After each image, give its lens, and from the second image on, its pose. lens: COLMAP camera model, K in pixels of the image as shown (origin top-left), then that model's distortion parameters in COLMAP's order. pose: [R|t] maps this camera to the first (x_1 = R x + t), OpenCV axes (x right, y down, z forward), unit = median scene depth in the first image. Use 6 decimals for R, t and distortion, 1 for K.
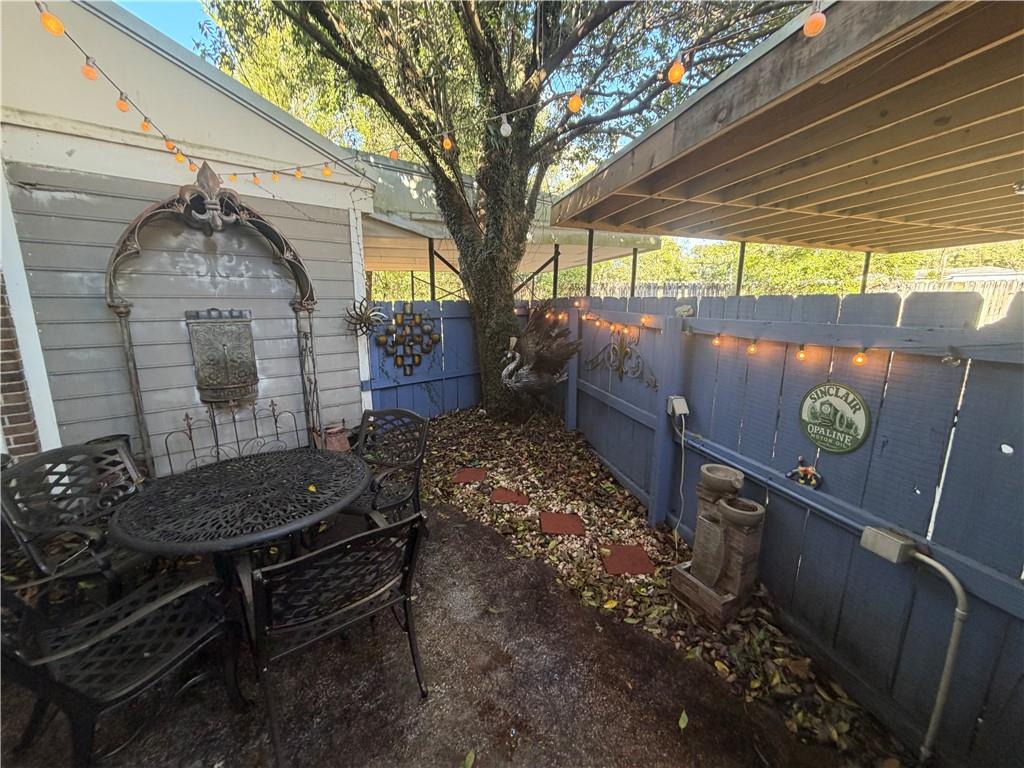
lens RADIAL K [[409.3, 0, 513.4], [0, 409.3, 382.2], [0, 0, 1]] dist [-0.000088, 0.000137]
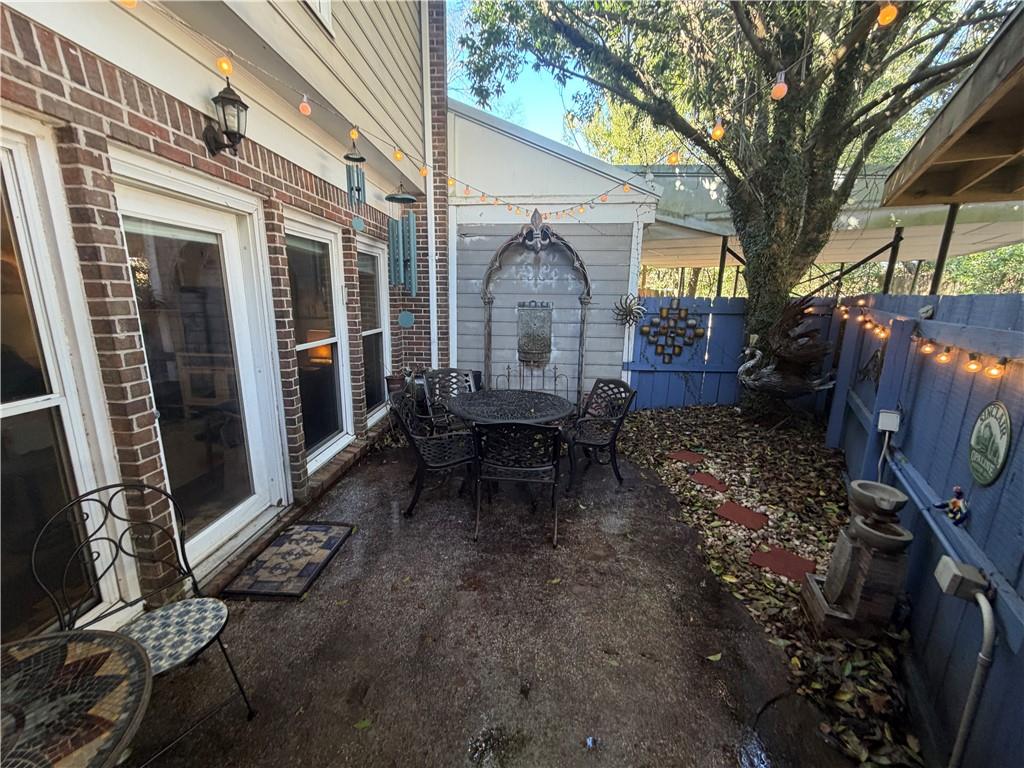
lens RADIAL K [[409.3, 0, 508.0], [0, 409.3, 383.1], [0, 0, 1]] dist [-0.000088, 0.000137]
pose [[0.691646, 0.157540, -0.704845, 0.303757], [-0.148811, 0.986065, 0.074371, 0.022571], [0.706739, 0.053451, 0.705452, -0.123977]]
